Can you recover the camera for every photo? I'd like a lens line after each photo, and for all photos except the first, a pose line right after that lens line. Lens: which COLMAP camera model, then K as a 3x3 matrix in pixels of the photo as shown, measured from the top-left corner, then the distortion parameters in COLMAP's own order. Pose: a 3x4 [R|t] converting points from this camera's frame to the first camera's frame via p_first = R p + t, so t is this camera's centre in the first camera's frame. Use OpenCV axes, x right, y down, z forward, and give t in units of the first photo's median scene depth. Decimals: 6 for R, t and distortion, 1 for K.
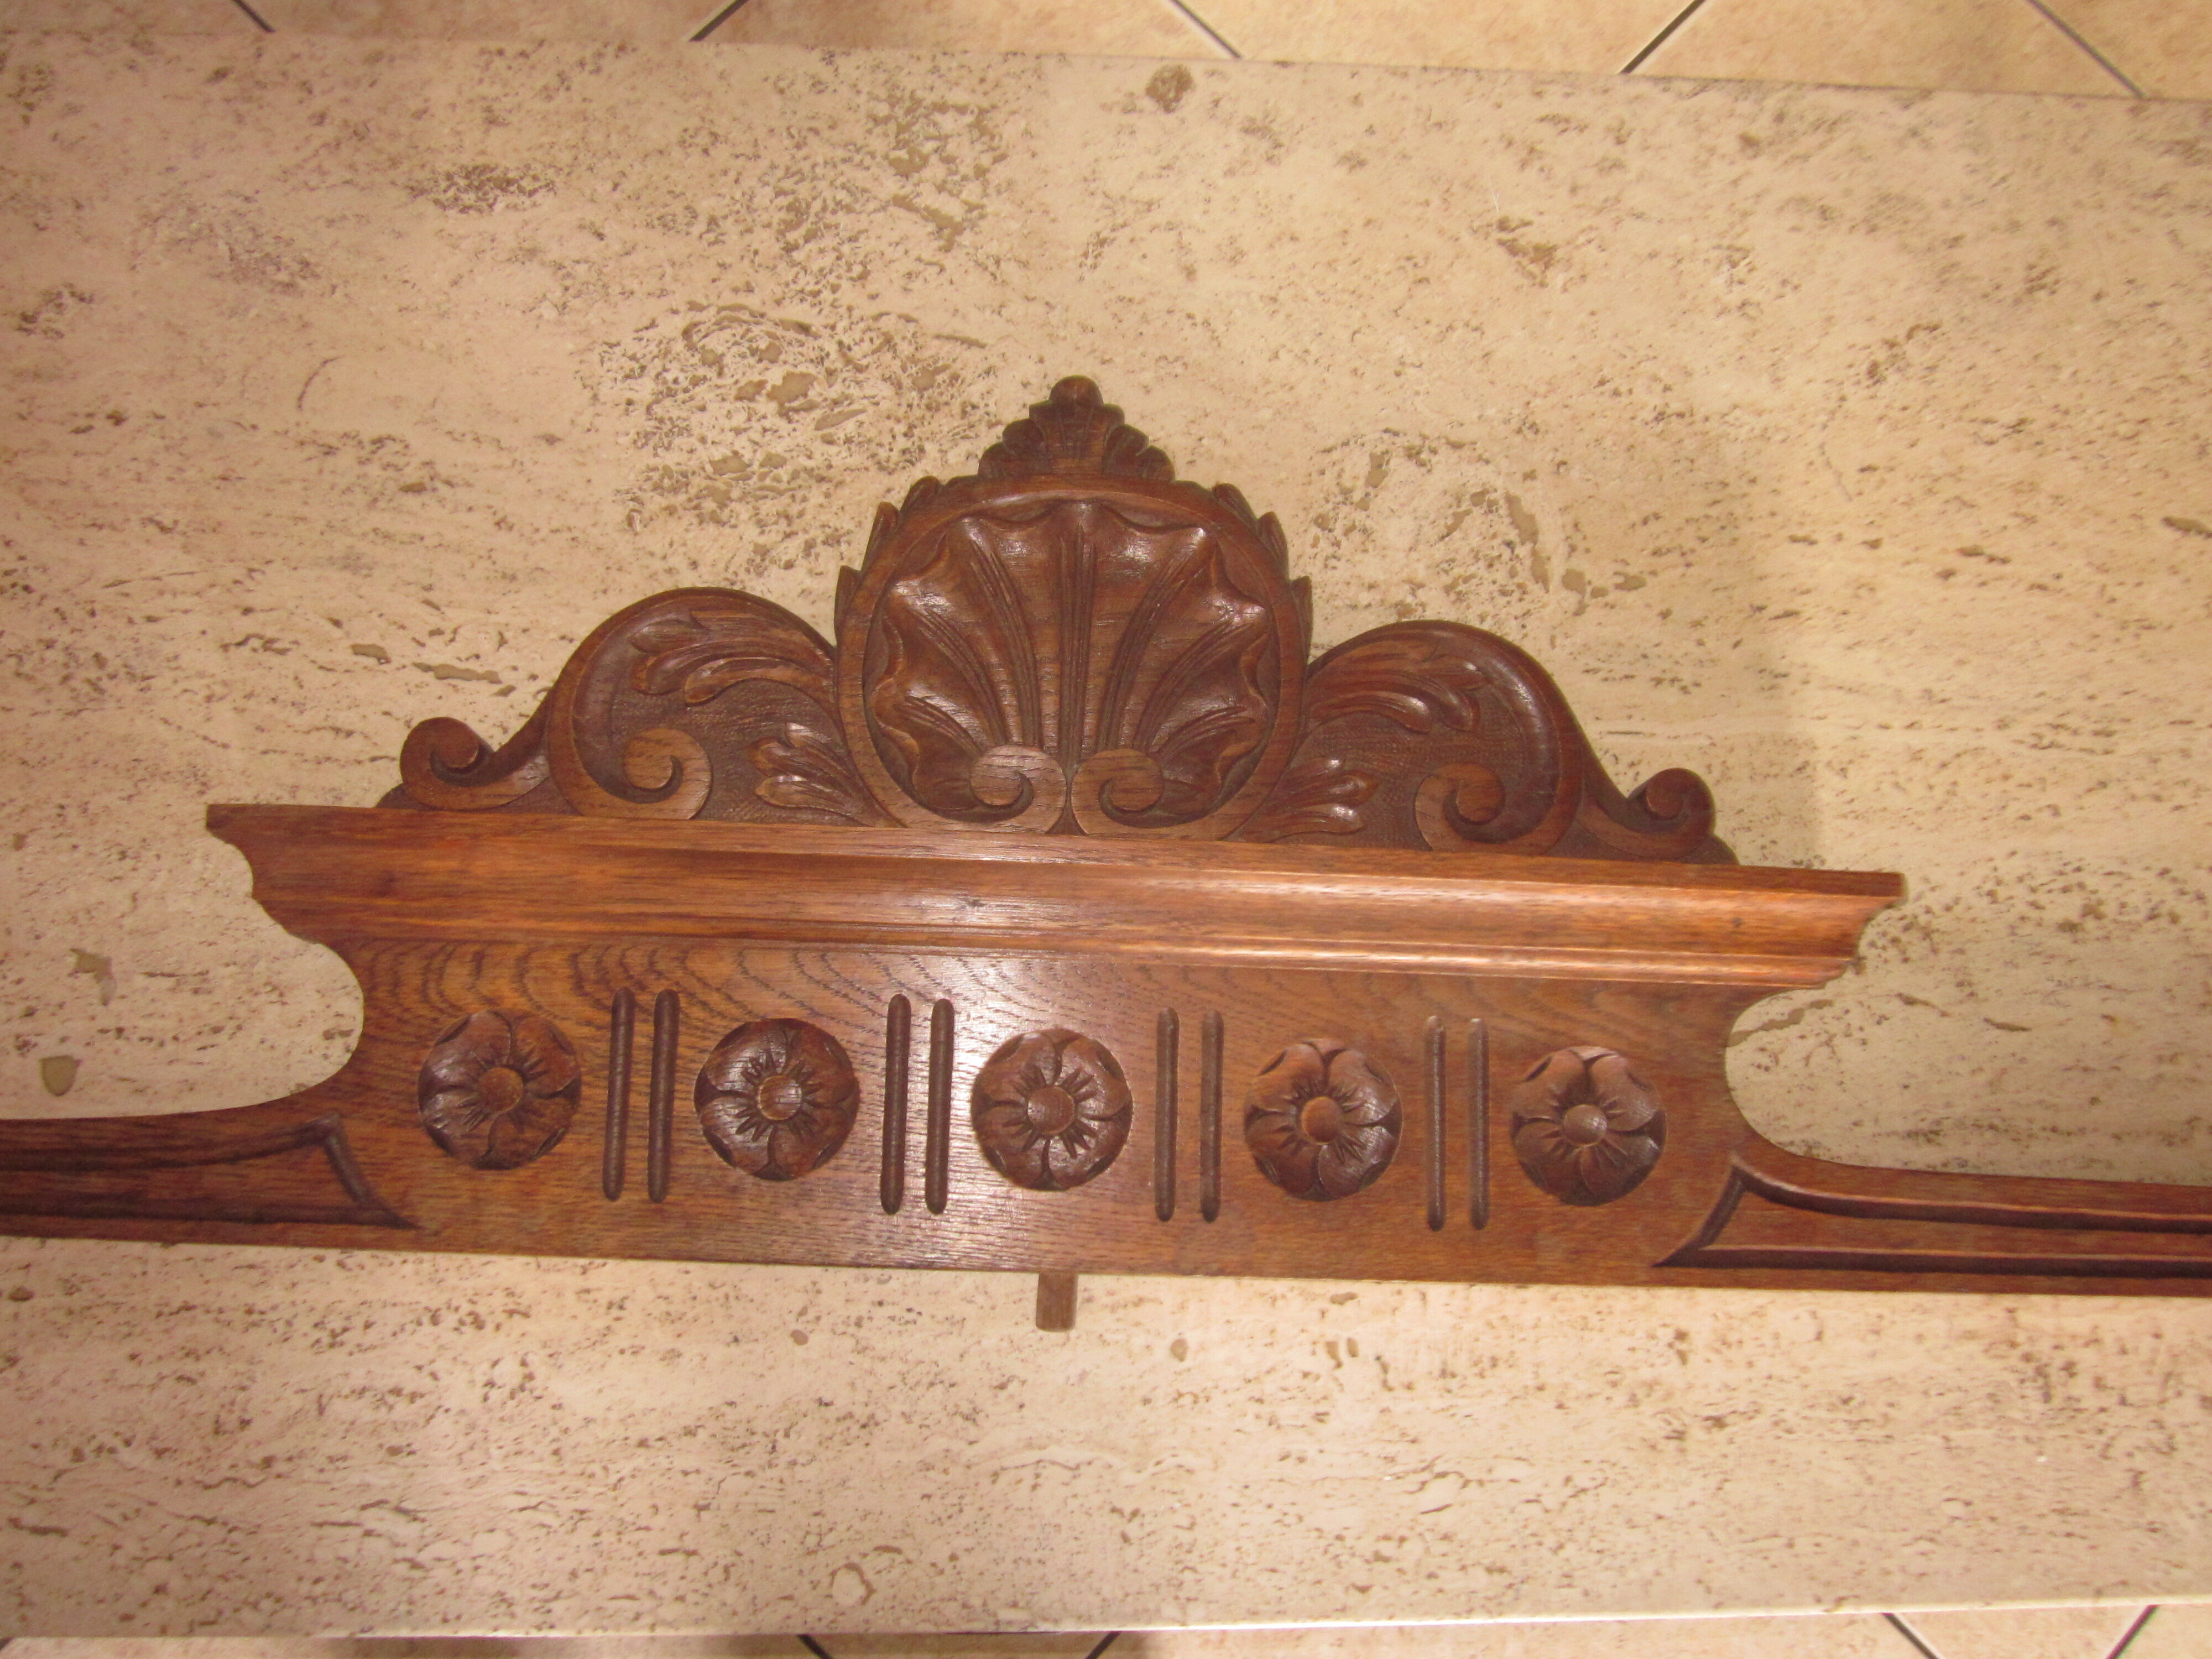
lens RADIAL K [[1795.0, 0, 1106.0], [0, 1795.0, 829.5], [0, 0, 1]] dist [-0.022116, -0.007550]
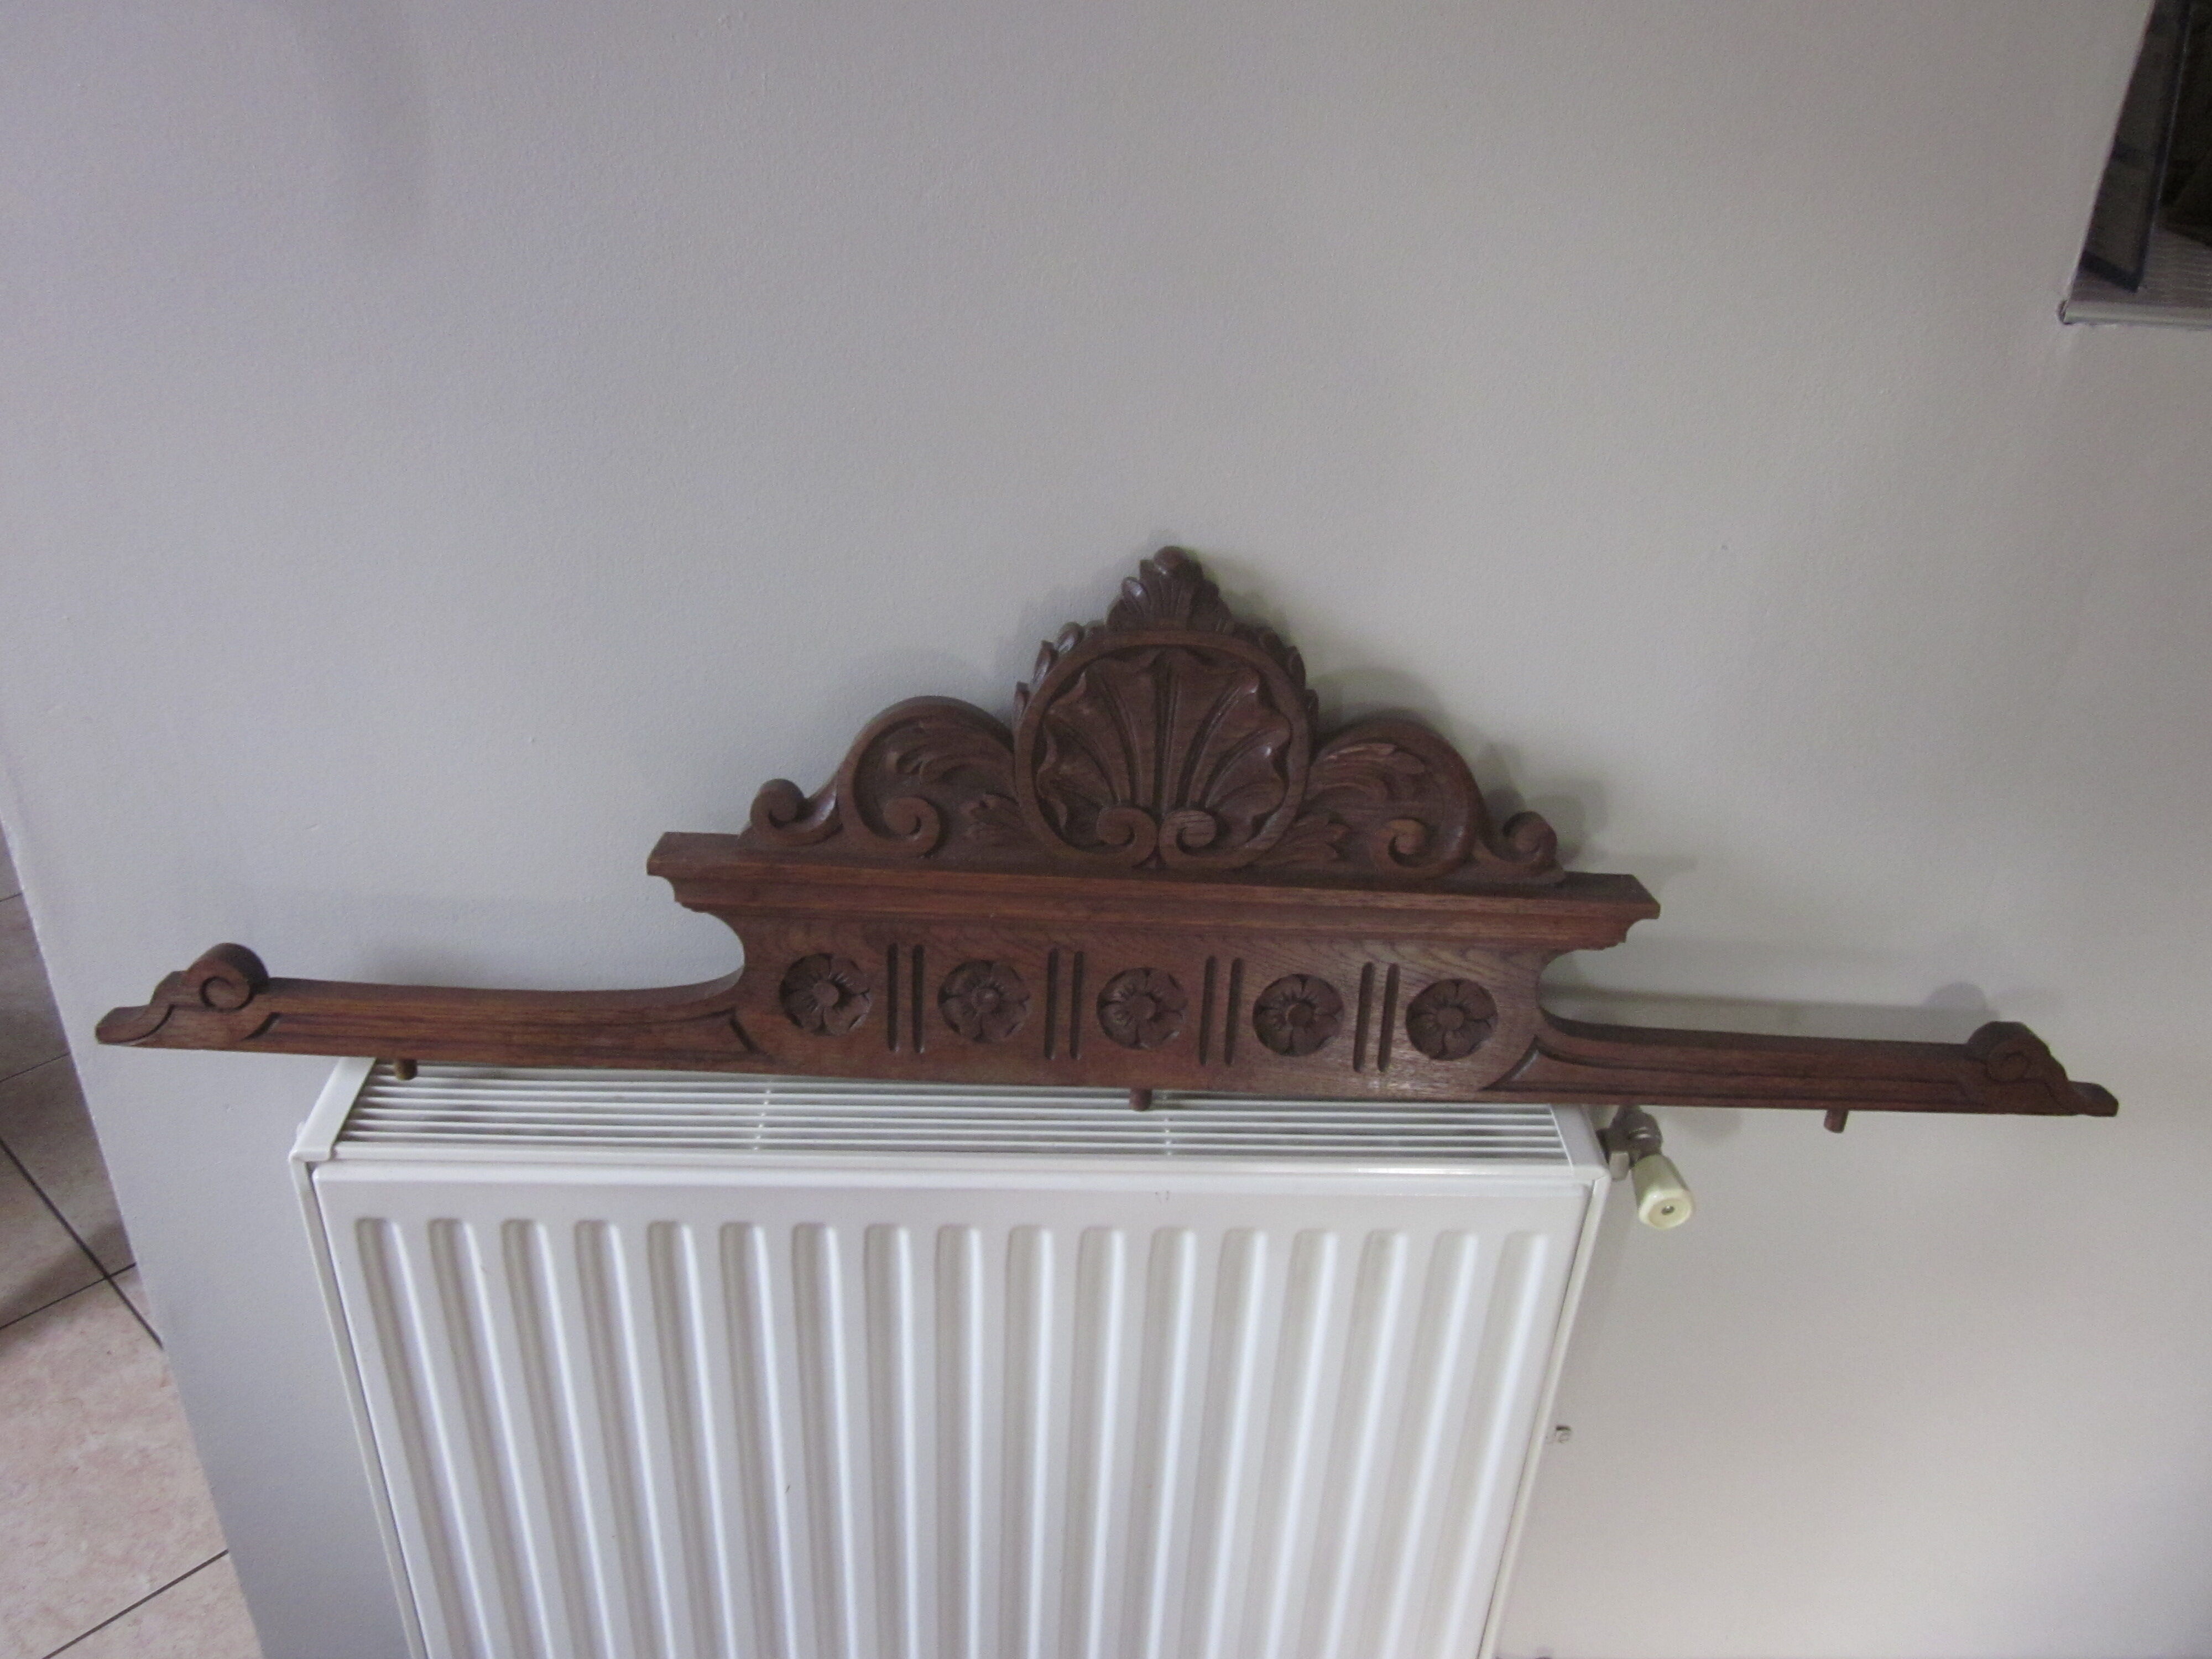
lens RADIAL K [[1795.0, 0, 1106.0], [0, 1795.0, 829.5], [0, 0, 1]] dist [-0.022116, -0.007550]
pose [[0.999343, 0.034218, -0.011987, -0.047212], [-0.023425, 0.861699, 0.506879, -0.822445], [0.027673, -0.506265, 0.861934, -0.387523]]
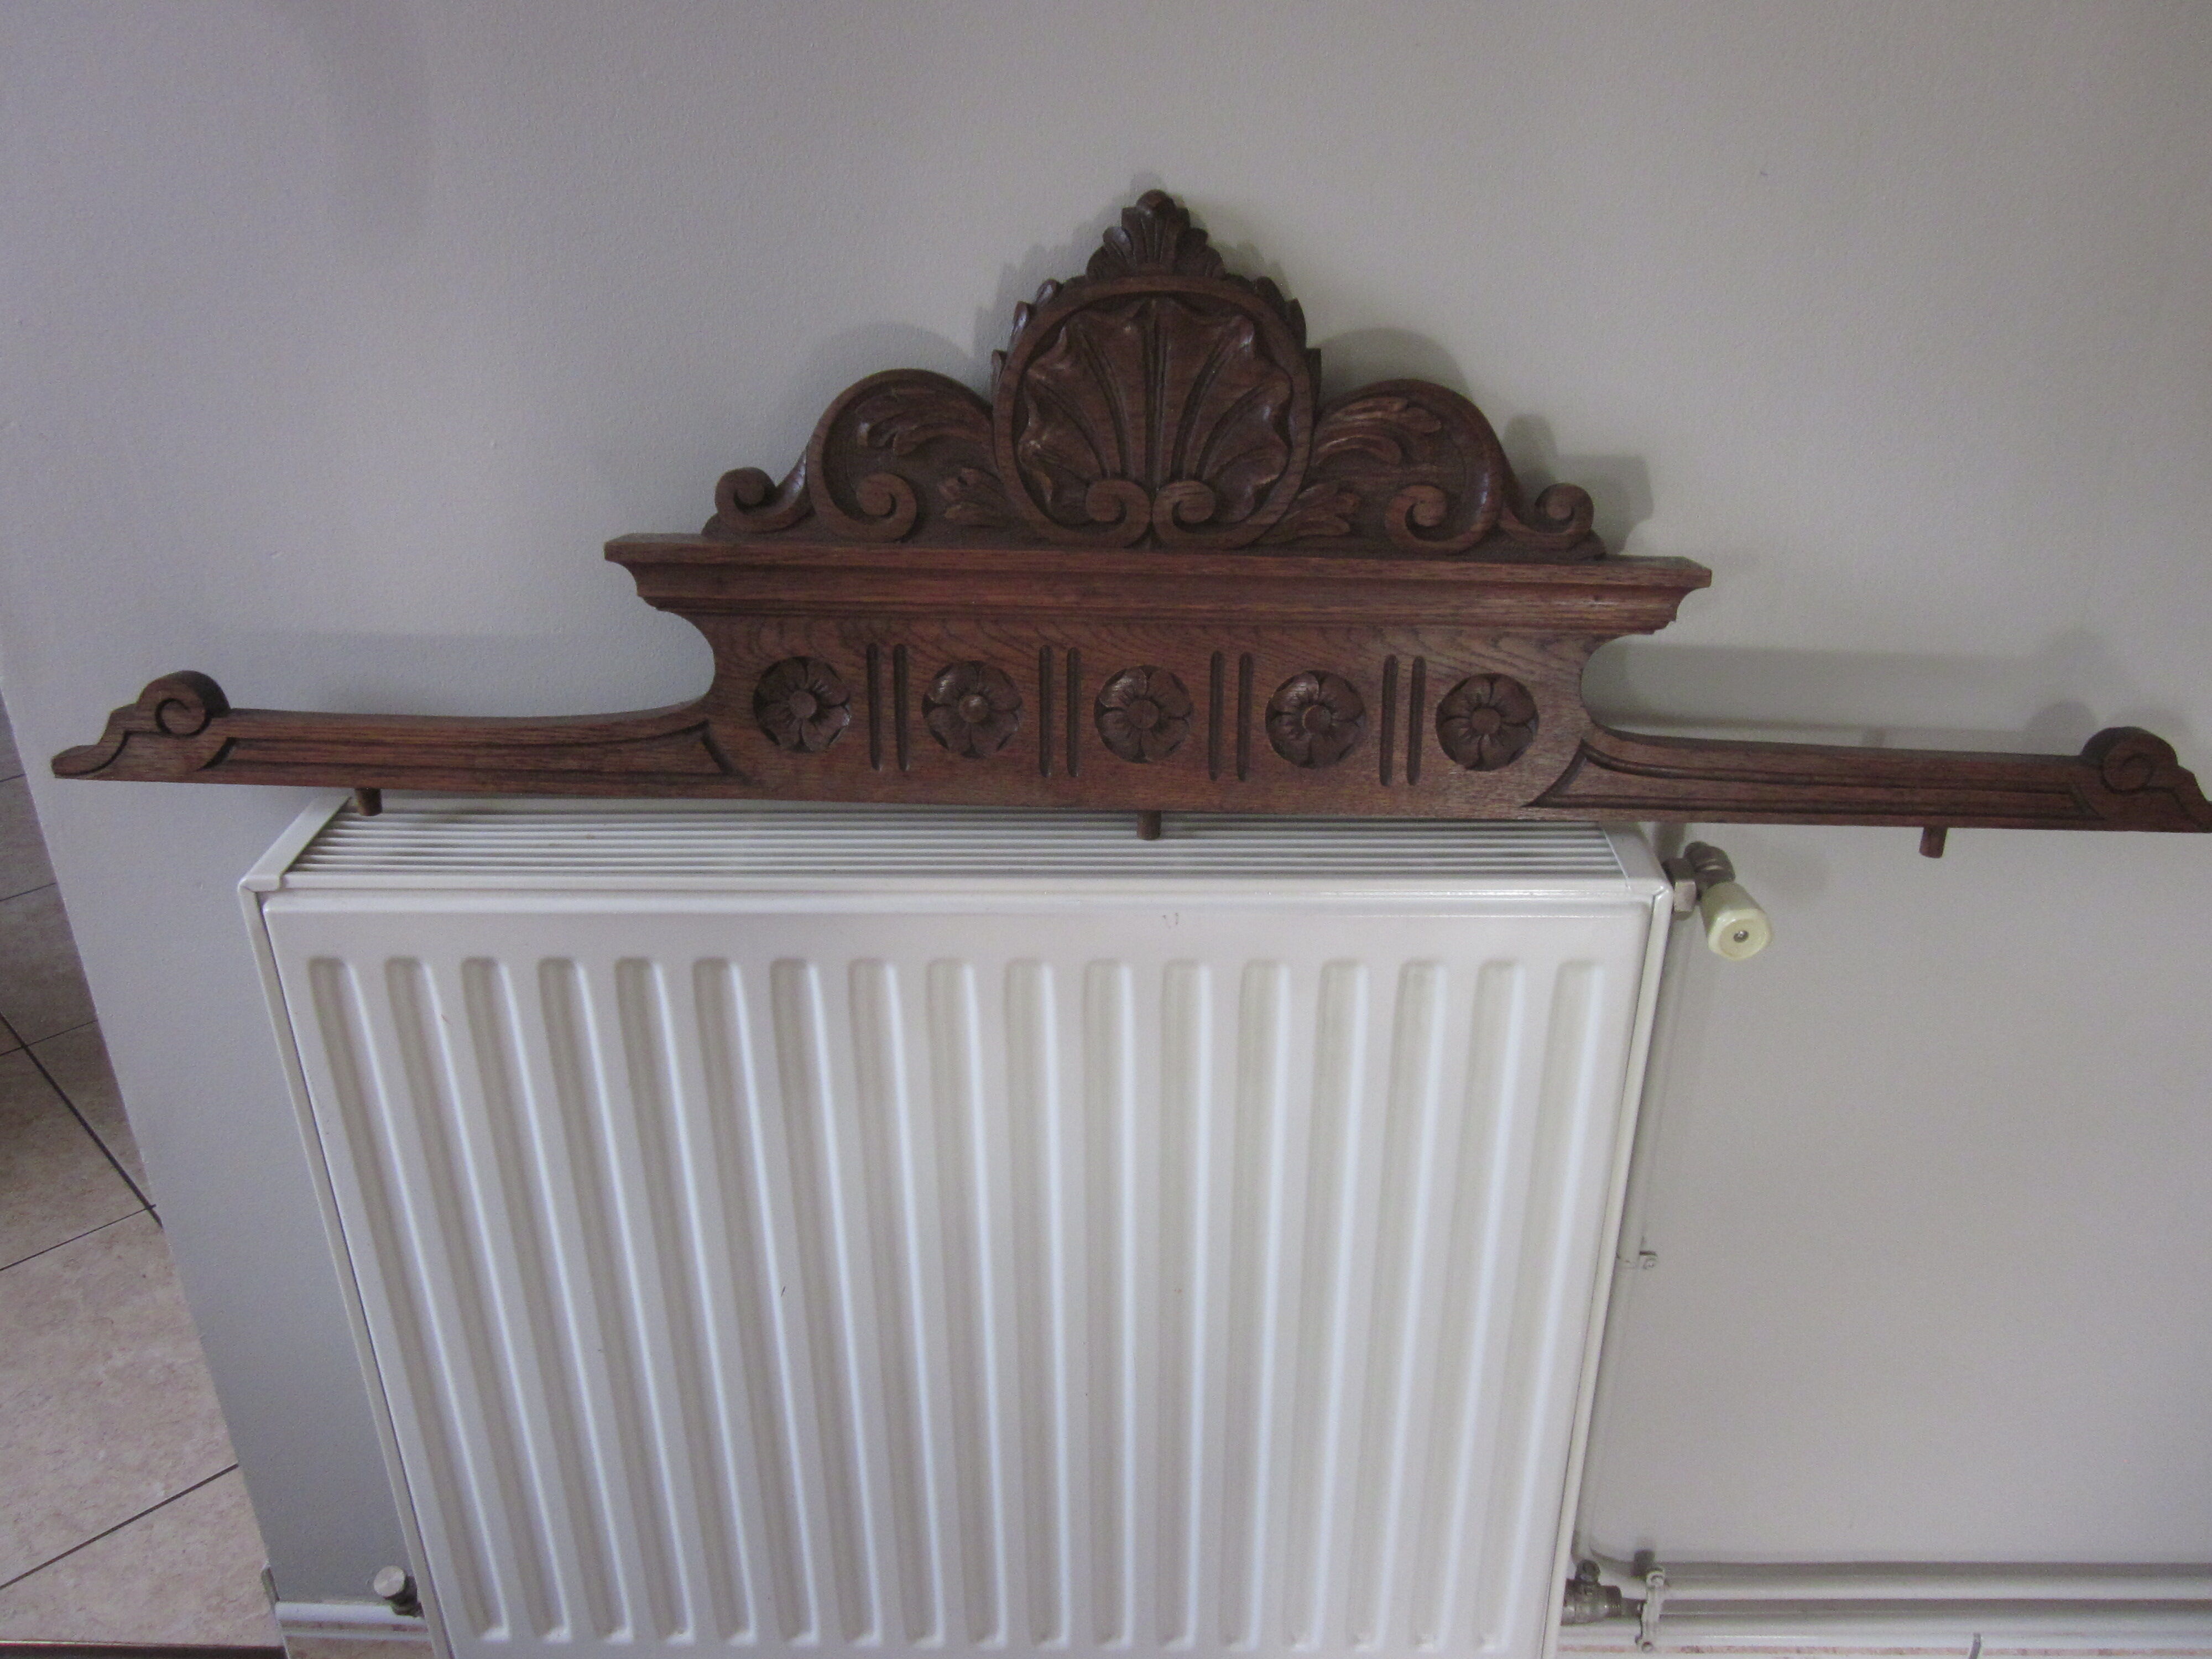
lens RADIAL K [[1830.6, 0, 1106.0], [0, 1830.6, 829.5], [0, 0, 1]] dist [-0.026926, 0.001218]
pose [[0.996165, 0.011737, -0.086700, 0.073888], [0.028779, 0.891857, 0.451400, -0.459215], [0.082622, -0.452164, 0.888100, -0.464132]]
